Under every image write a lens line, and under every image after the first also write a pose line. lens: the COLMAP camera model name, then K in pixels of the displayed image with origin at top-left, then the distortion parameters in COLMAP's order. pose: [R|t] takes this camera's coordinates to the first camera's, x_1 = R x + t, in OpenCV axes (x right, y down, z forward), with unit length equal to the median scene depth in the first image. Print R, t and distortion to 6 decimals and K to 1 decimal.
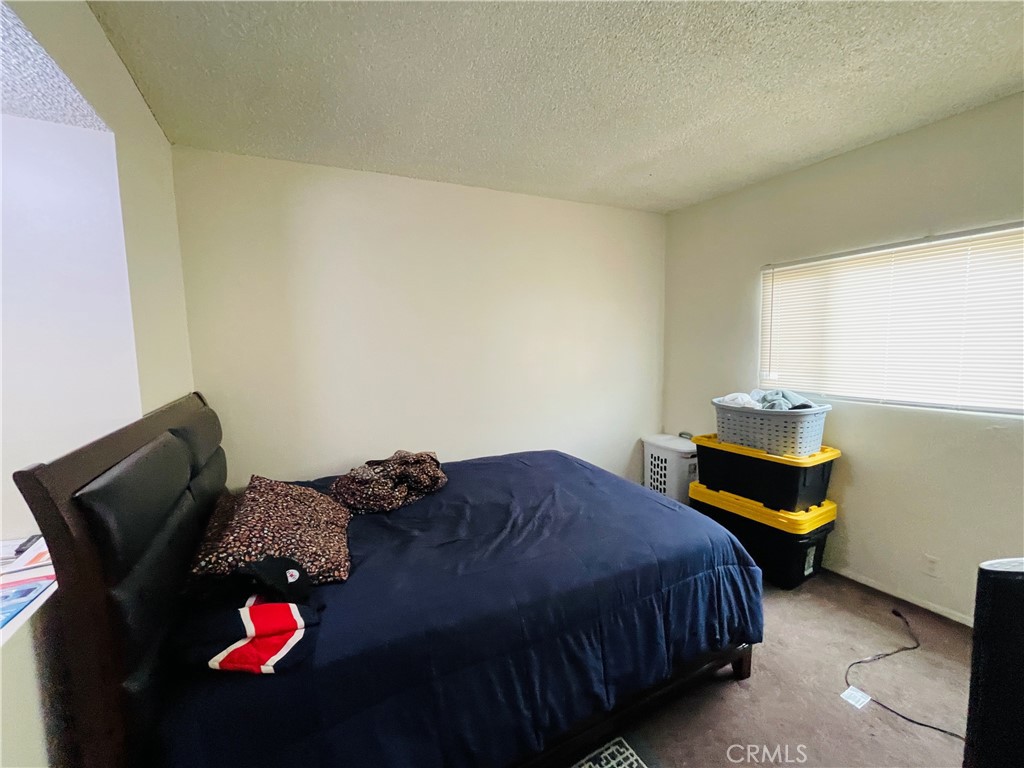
lens RADIAL K [[417.1, 0, 512.3], [0, 417.1, 385.6], [0, 0, 1]] dist [-0.001605, 0.000181]
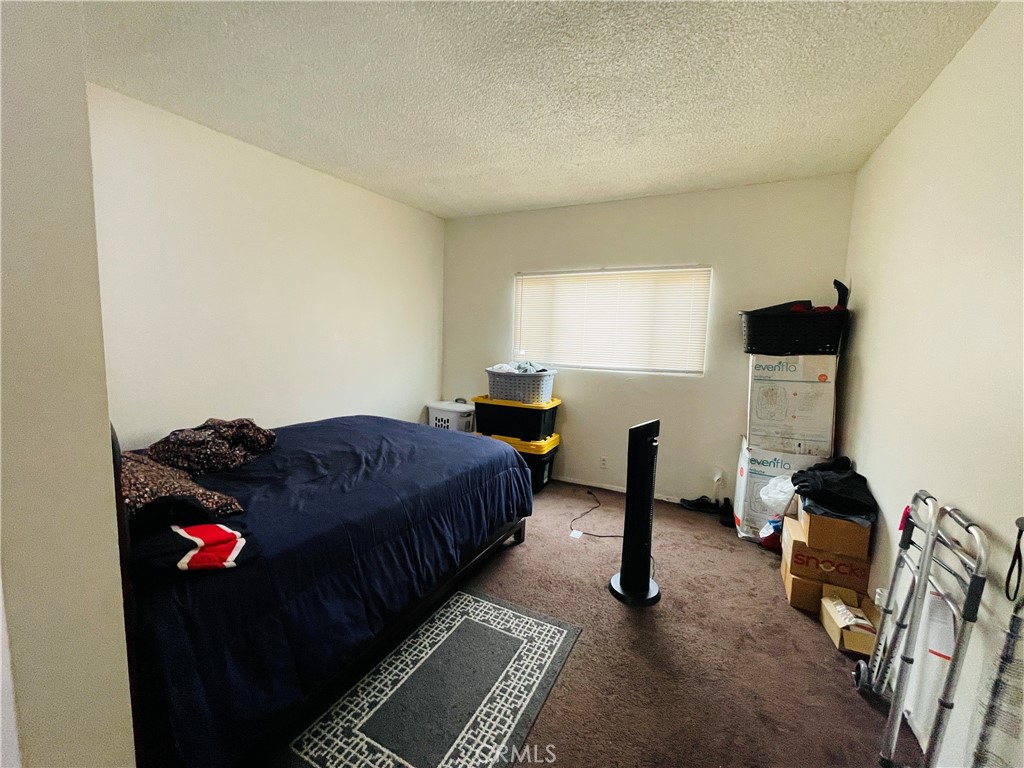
lens RADIAL K [[417.1, 0, 511.6], [0, 417.1, 387.0], [0, 0, 1]] dist [-0.001605, 0.000181]
pose [[0.823491, -0.024361, 0.566806, -0.291873], [0.009854, 0.999541, 0.028643, 0.076146], [-0.567244, -0.018002, 0.823353, -0.207386]]
